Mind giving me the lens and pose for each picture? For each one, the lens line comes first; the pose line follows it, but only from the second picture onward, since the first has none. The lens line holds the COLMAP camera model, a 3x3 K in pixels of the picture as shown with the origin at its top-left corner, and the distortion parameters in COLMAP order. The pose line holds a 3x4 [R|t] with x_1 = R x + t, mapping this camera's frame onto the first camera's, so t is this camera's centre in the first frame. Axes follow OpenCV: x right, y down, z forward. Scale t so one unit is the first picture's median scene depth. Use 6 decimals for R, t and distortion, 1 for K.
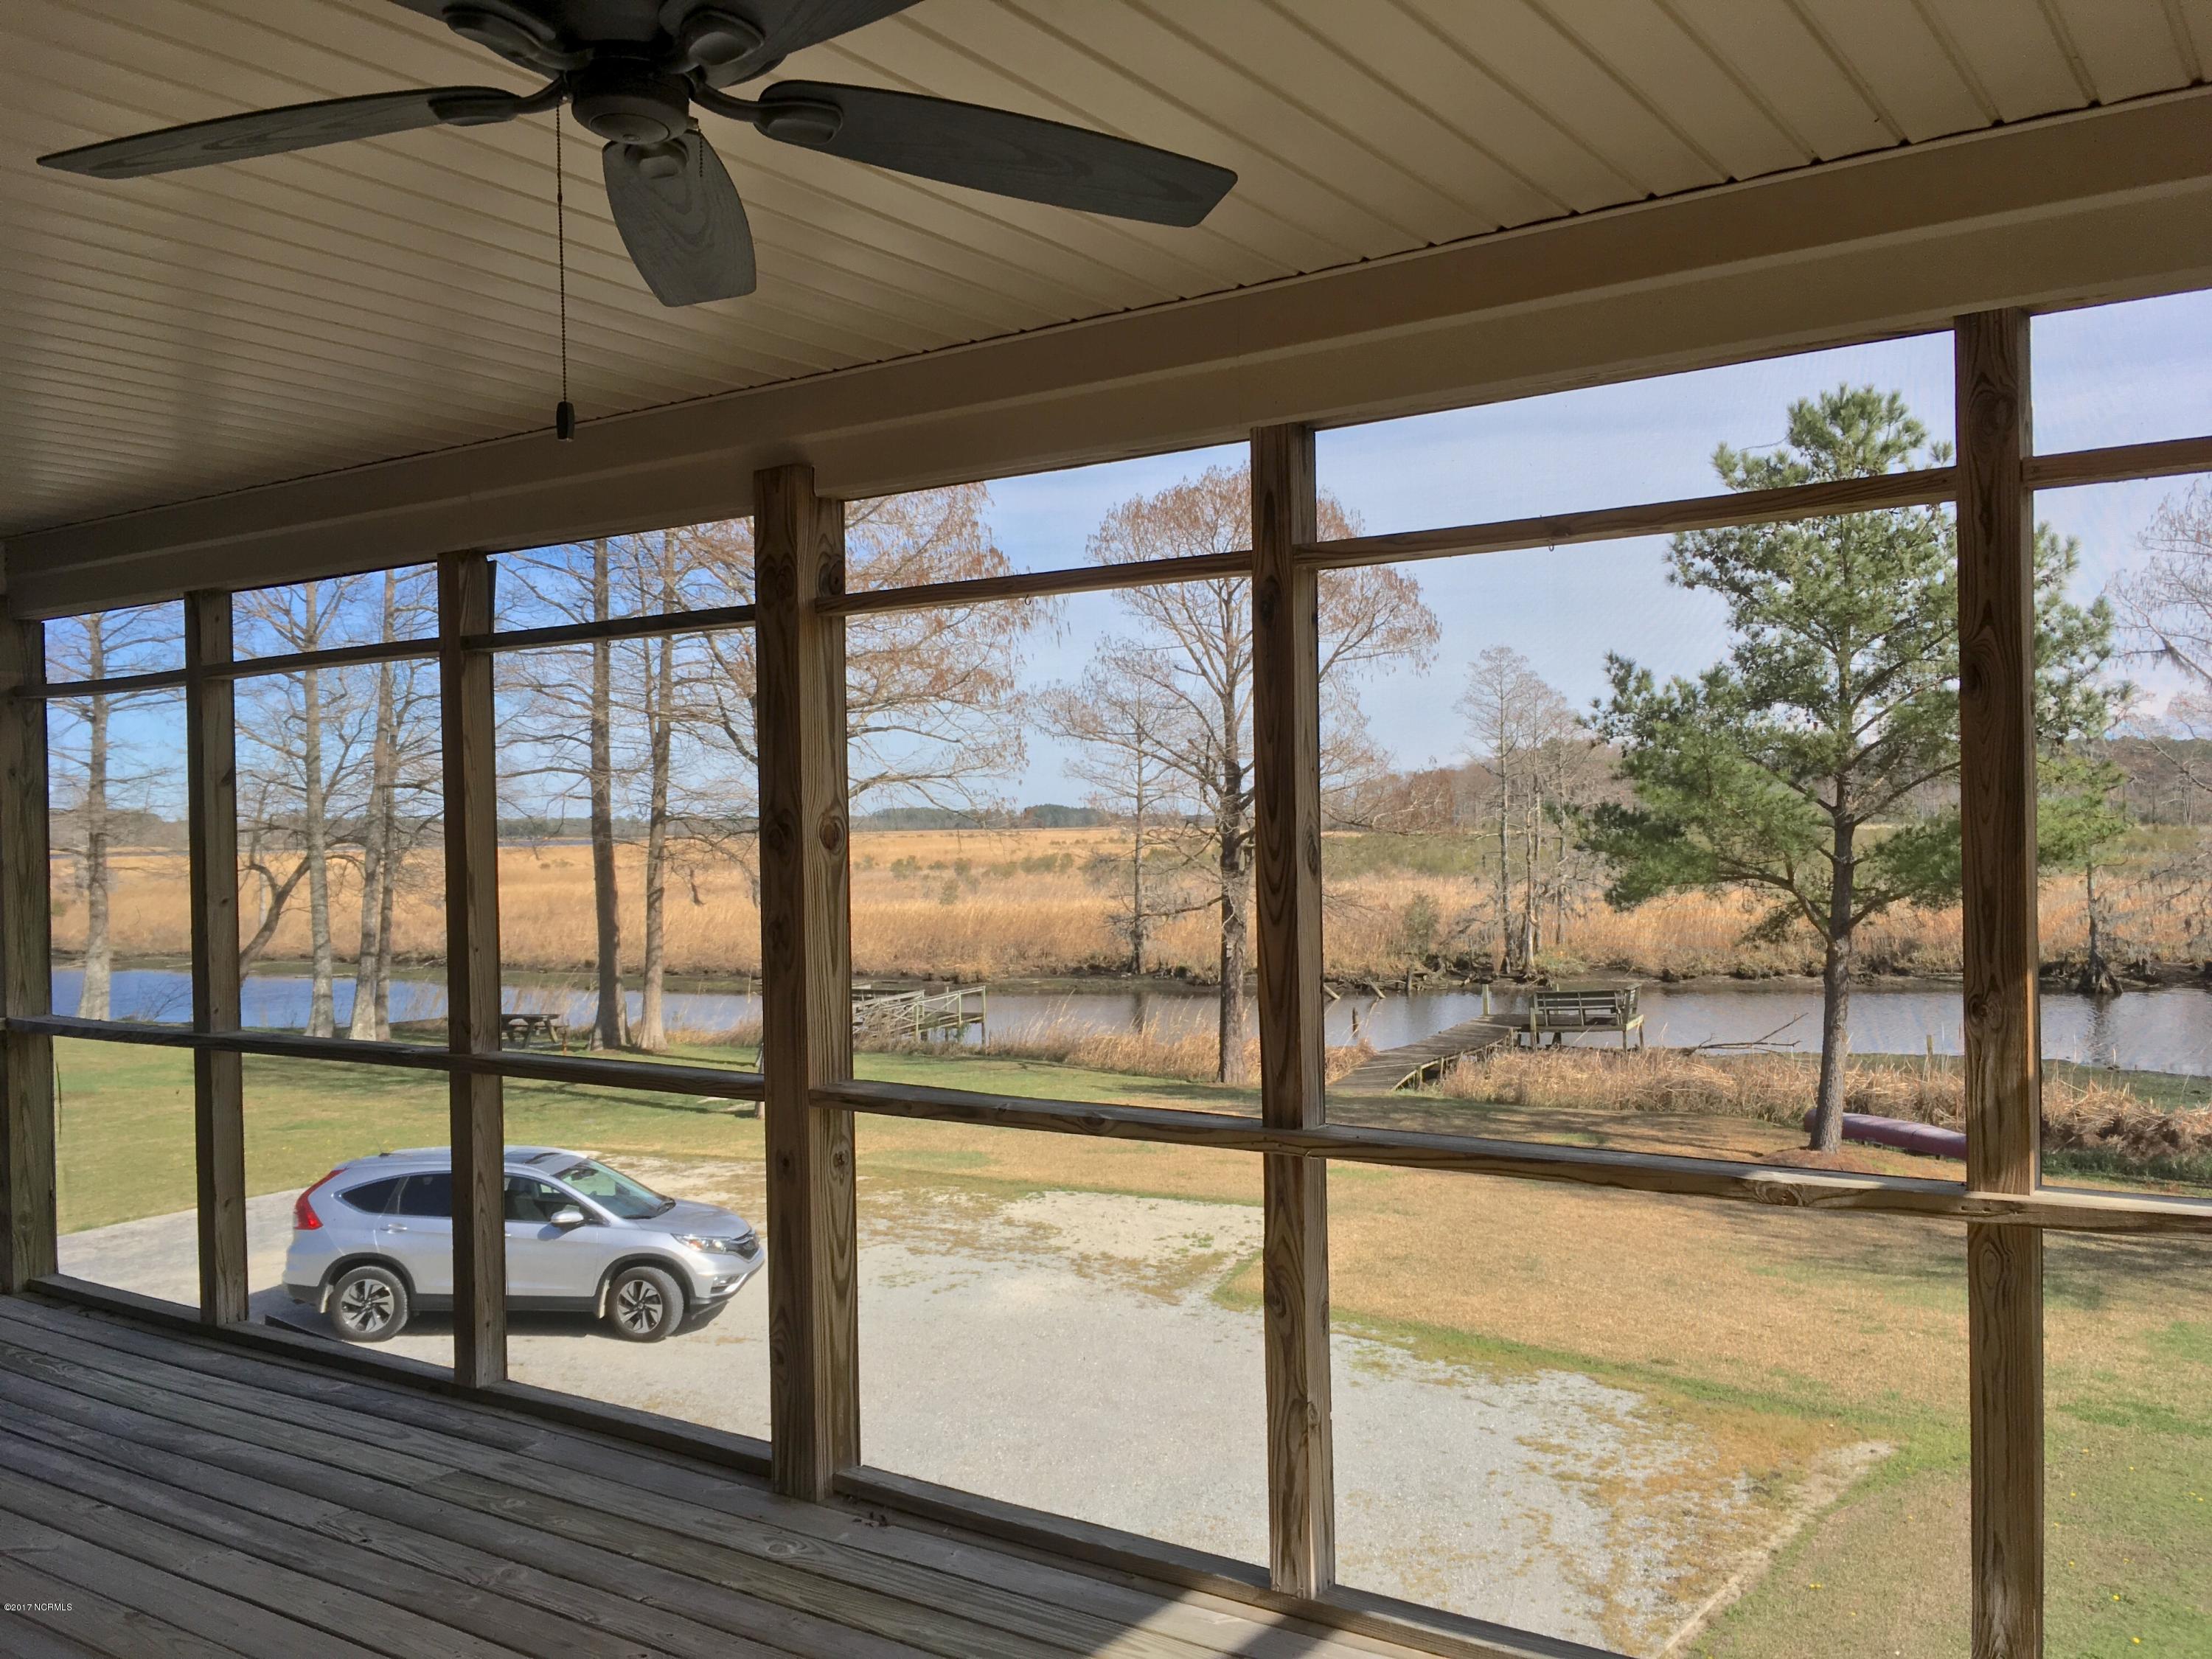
lens RADIAL K [[1880.2, 0, 1101.0], [0, 1880.2, 834.7], [0, 0, 1]] dist [0.069868, -0.100797]
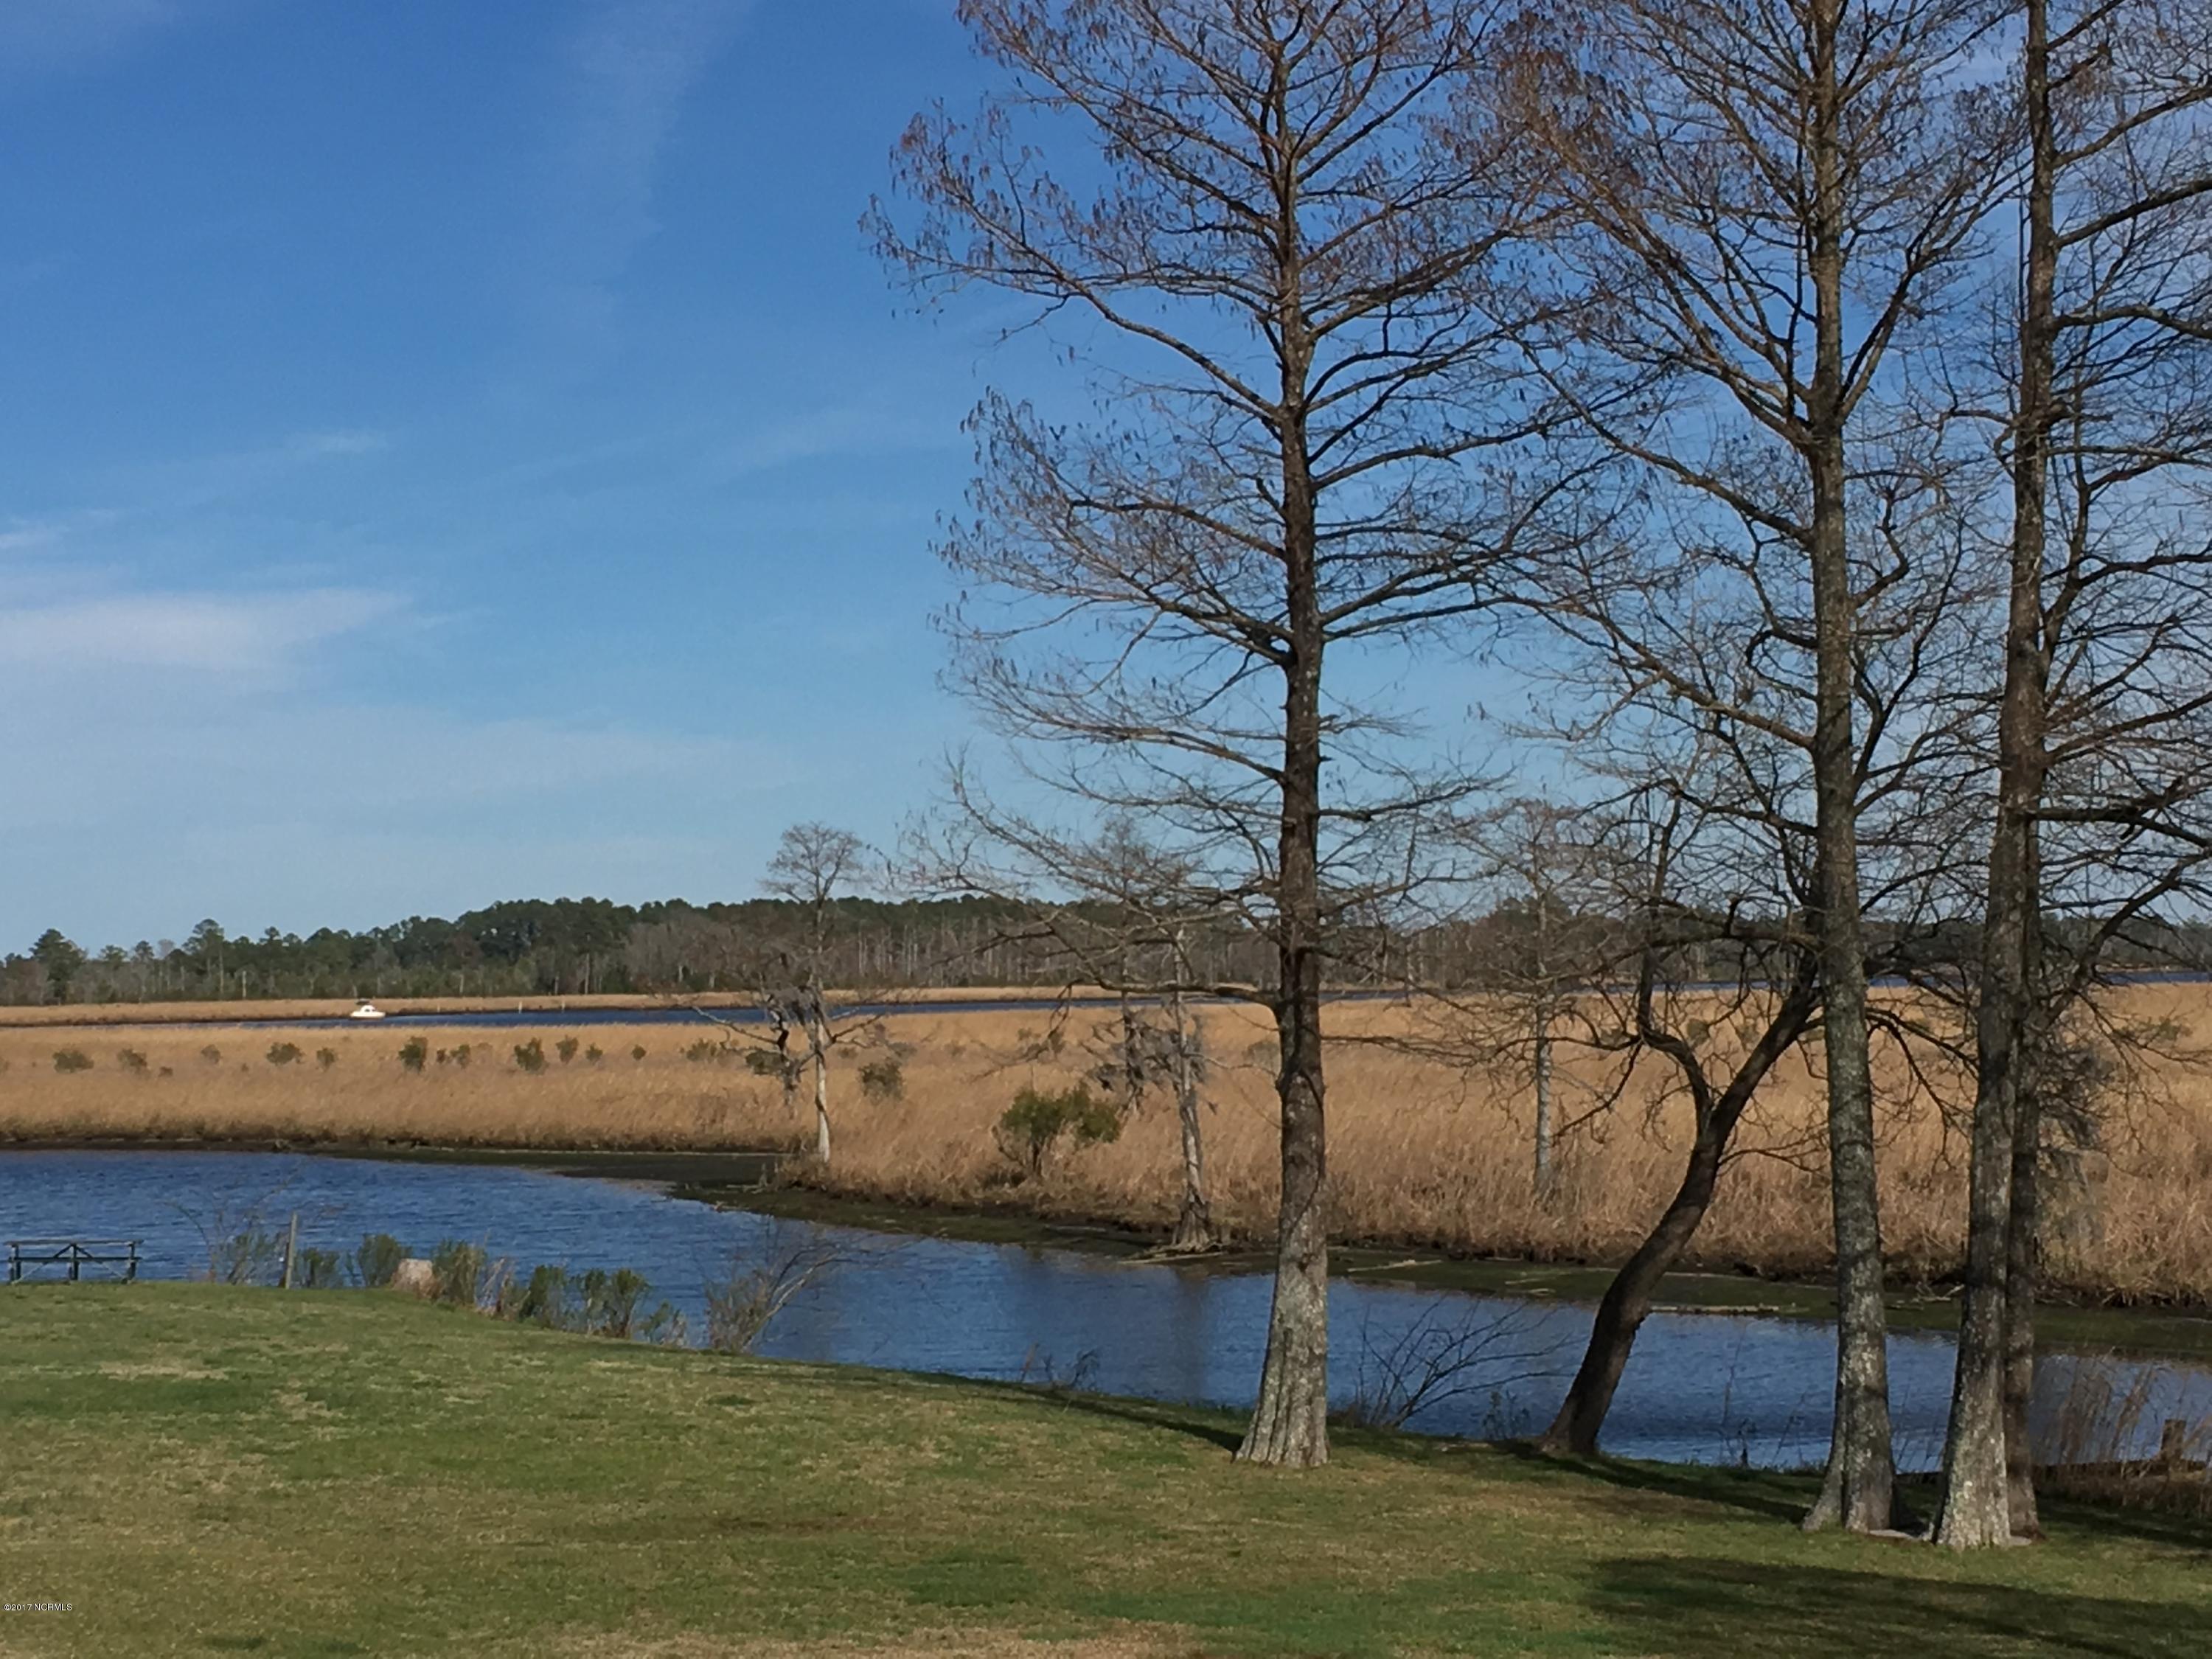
lens RADIAL K [[4634.8, 0, 1106.0], [0, 4634.8, 829.5], [0, 0, 1]] dist [0.012548, 0.340274]
pose [[0.884703, -0.012884, -0.465977, -0.123445], [-0.000301, 0.999602, -0.028211, 0.001700], [0.466155, 0.025099, 0.884347, 0.141913]]
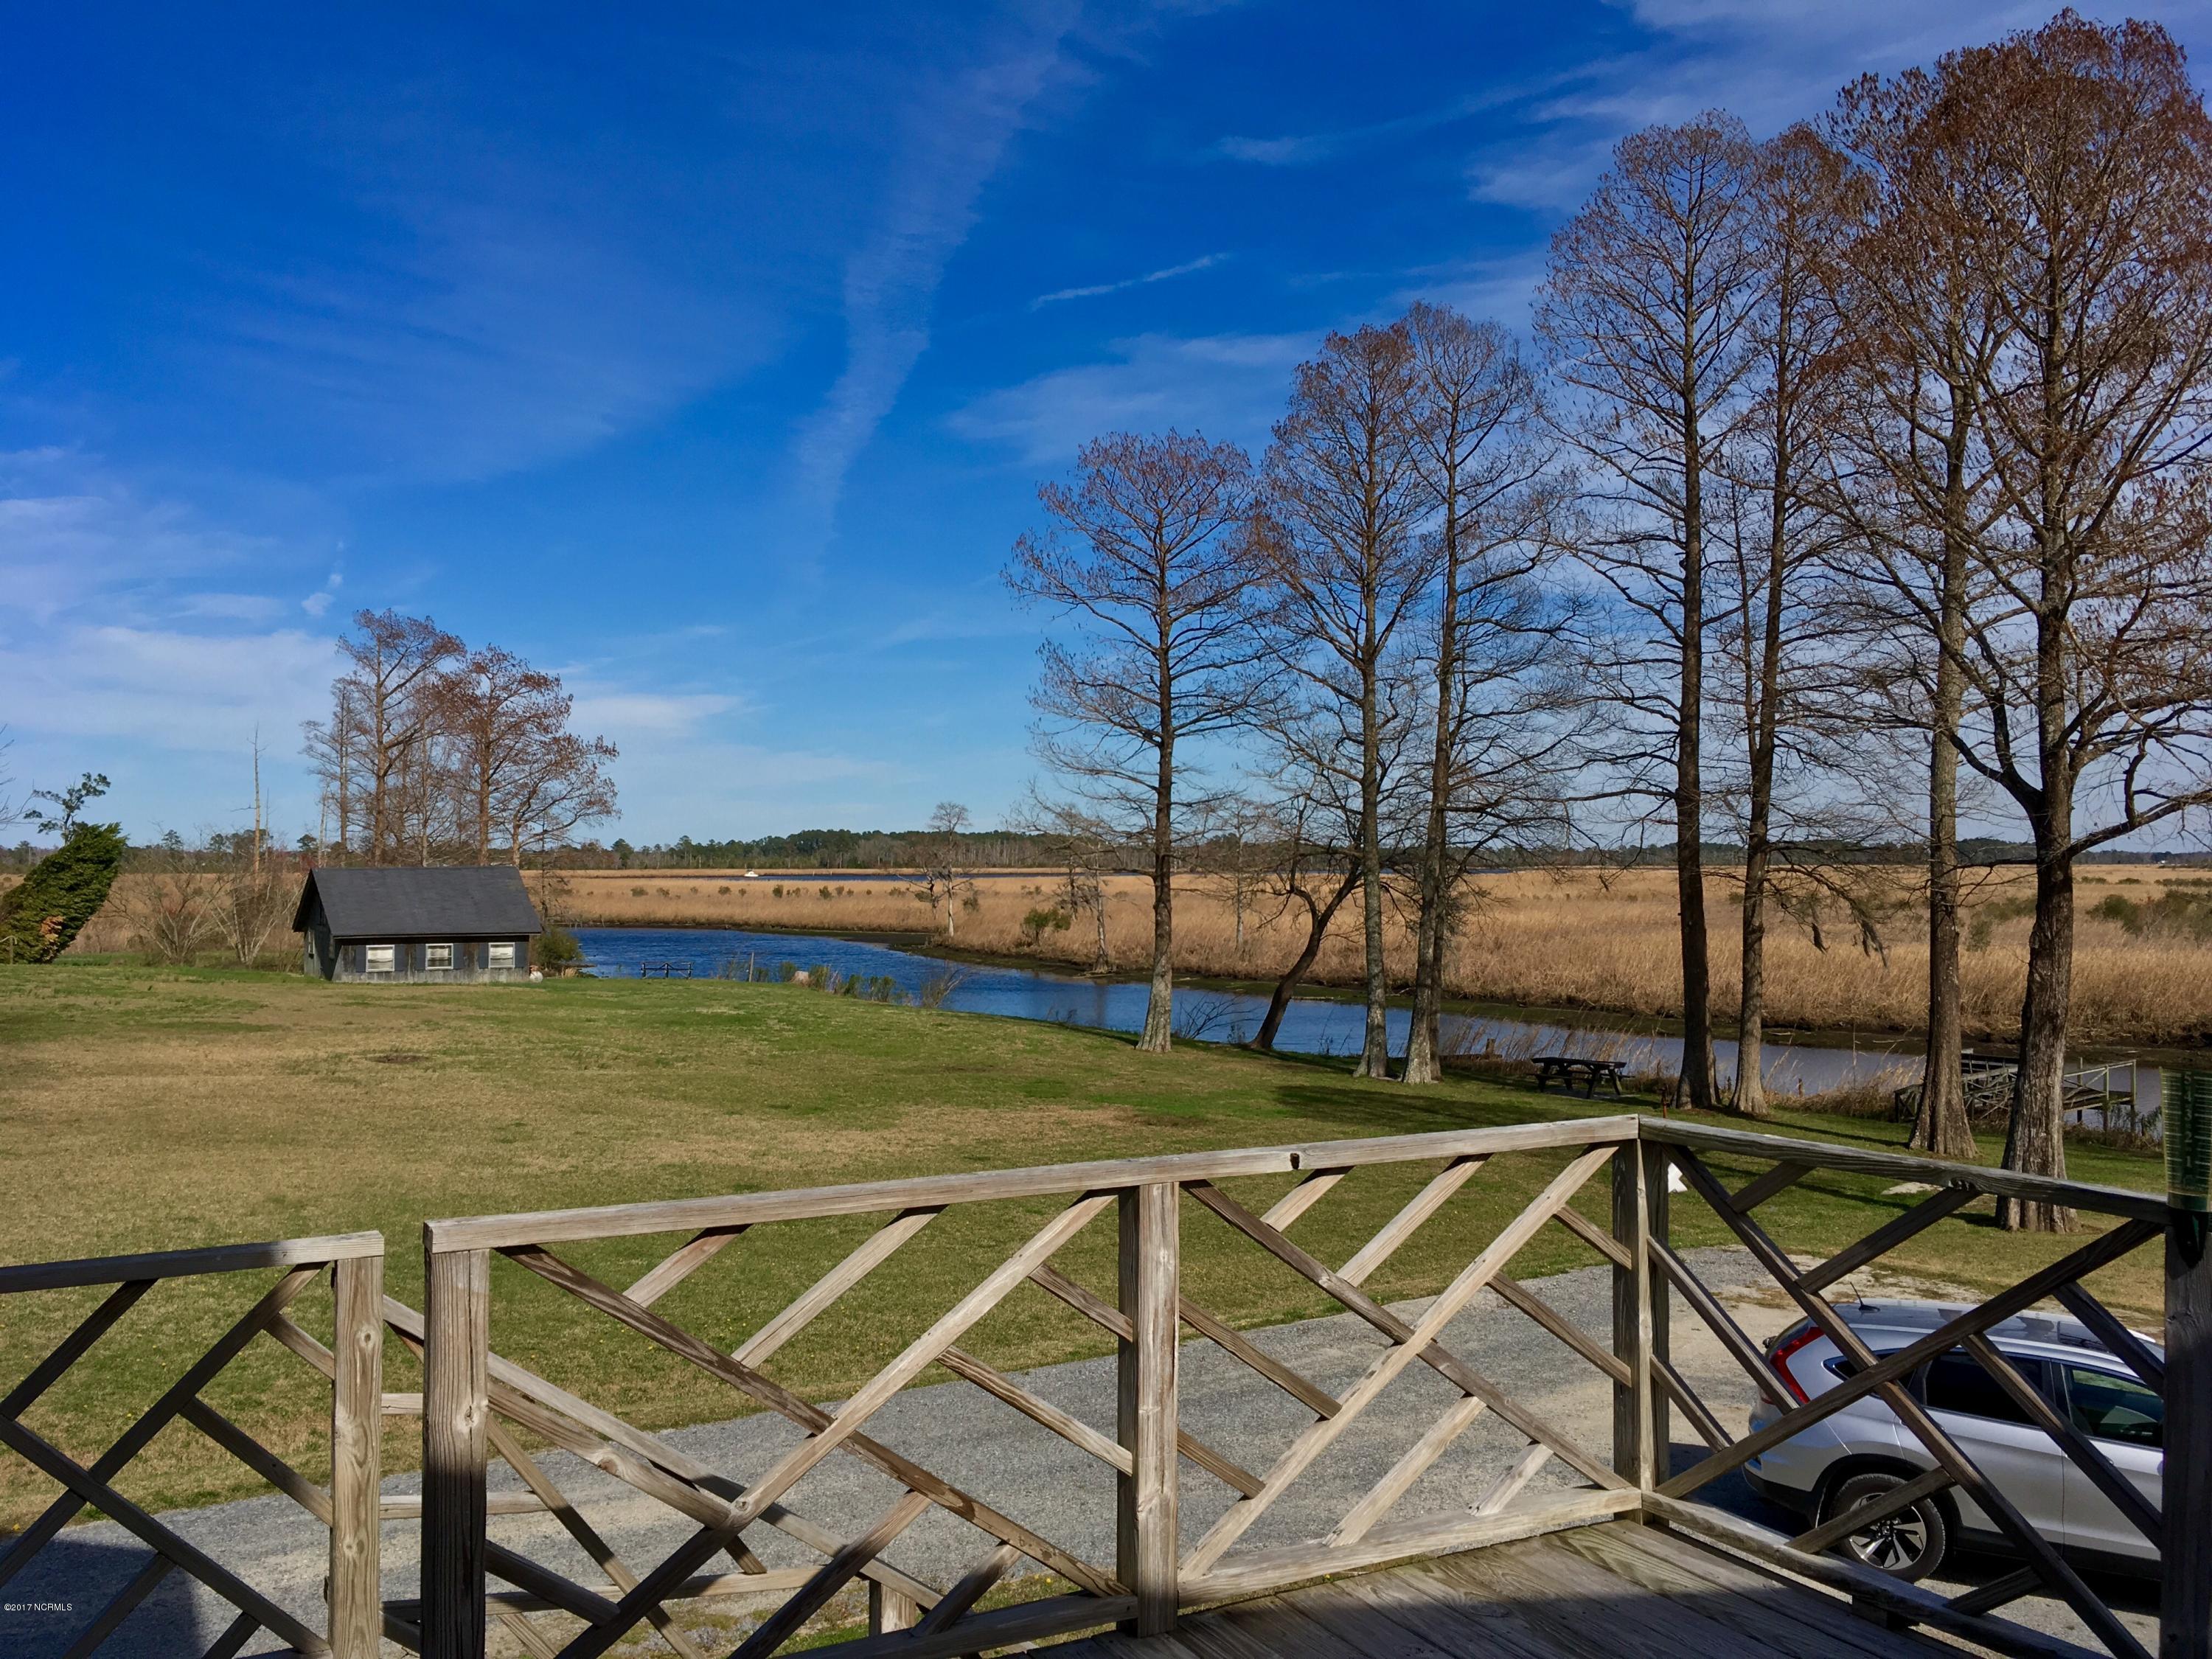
lens RADIAL K [[1869.6, 0, 1106.0], [0, 1869.6, 829.5], [0, 0, 1]] dist [0.044014, -0.003600]
pose [[0.896950, 0.007382, -0.442070, -0.114064], [-0.015975, 0.999749, -0.015718, 0.001850], [0.441843, 0.021160, 0.896843, 0.082074]]
